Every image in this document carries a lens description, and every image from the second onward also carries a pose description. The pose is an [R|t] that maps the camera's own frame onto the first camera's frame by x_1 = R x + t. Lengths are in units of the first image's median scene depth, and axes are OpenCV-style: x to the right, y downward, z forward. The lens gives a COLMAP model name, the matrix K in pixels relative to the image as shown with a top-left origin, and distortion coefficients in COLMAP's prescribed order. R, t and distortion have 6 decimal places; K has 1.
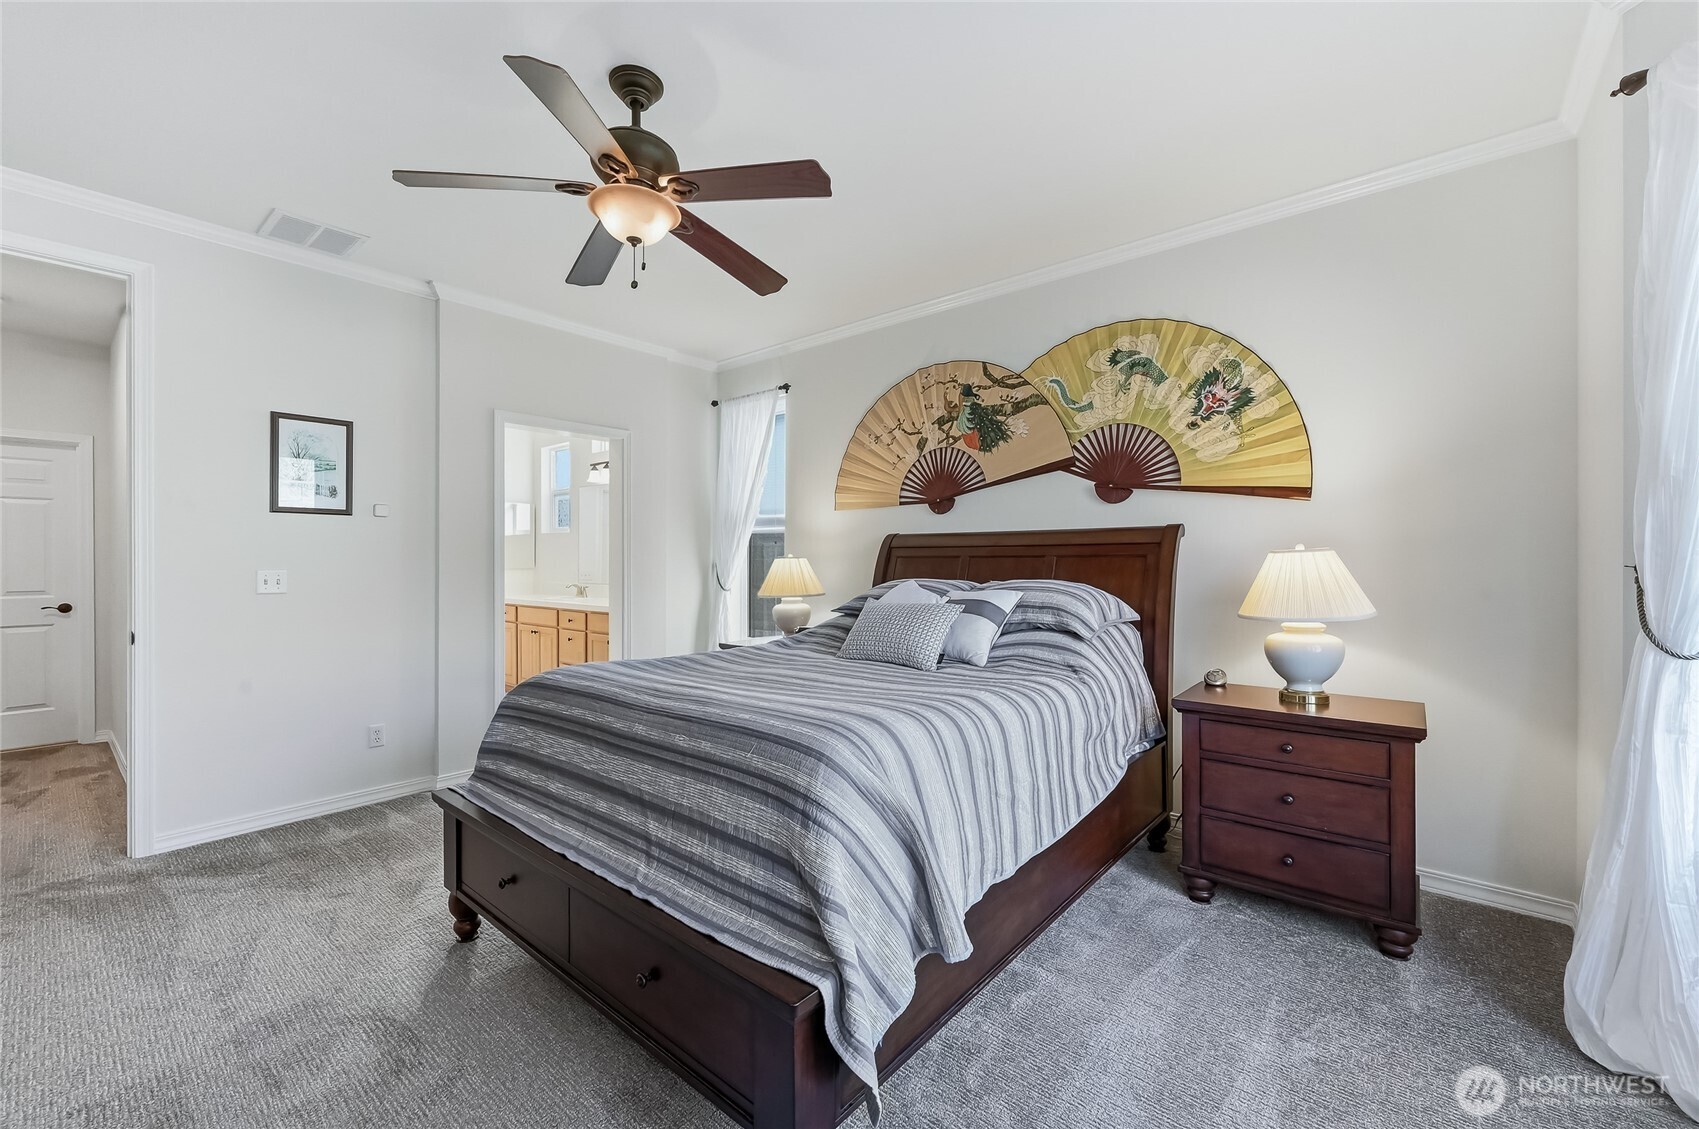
lens RADIAL K [[685.3, 0, 855.3], [0, 685.3, 561.3], [0, 0, 1]] dist [-0.000701, 0.000029]
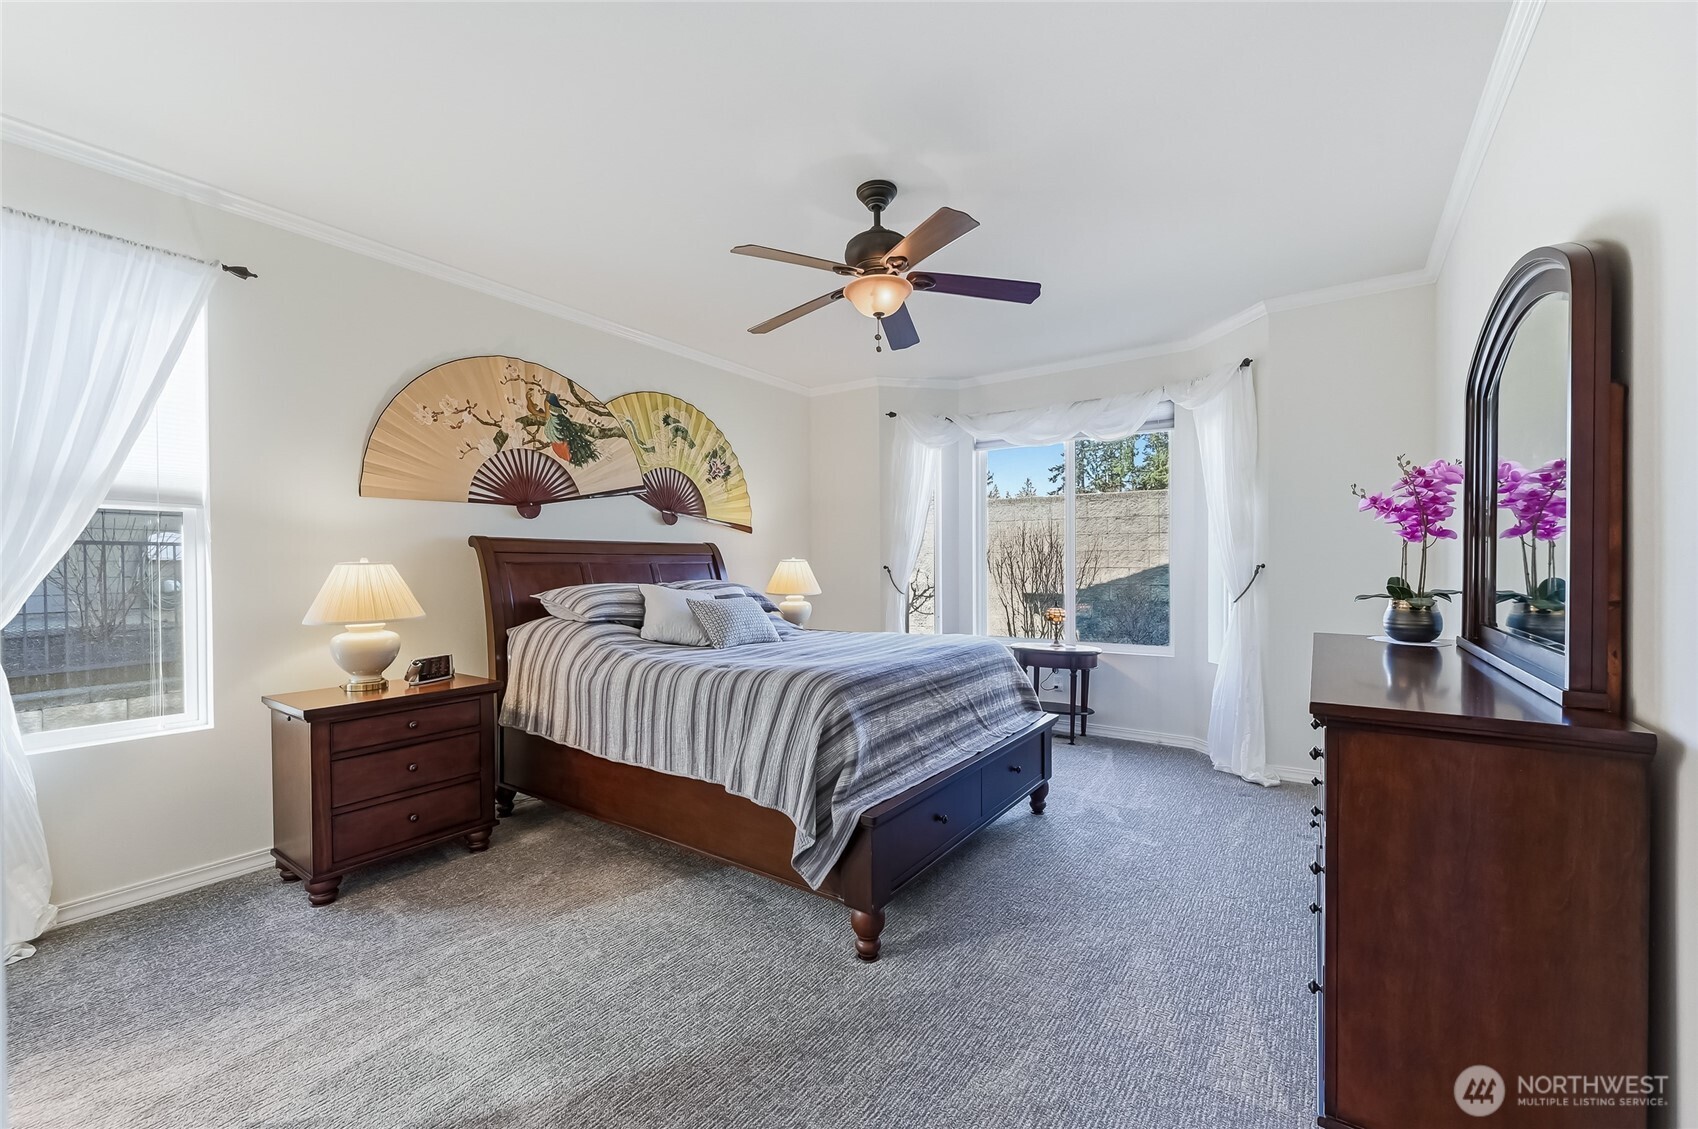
lens RADIAL K [[677.7, 0, 853.6], [0, 677.7, 575.4], [0, 0, 1]] dist [-0.001411, 0.000901]
pose [[-0.086518, -0.013016, 0.996165, -0.930909], [0.007573, 0.999877, 0.013722, 0.001127], [-0.996222, 0.008731, -0.086409, 0.679801]]
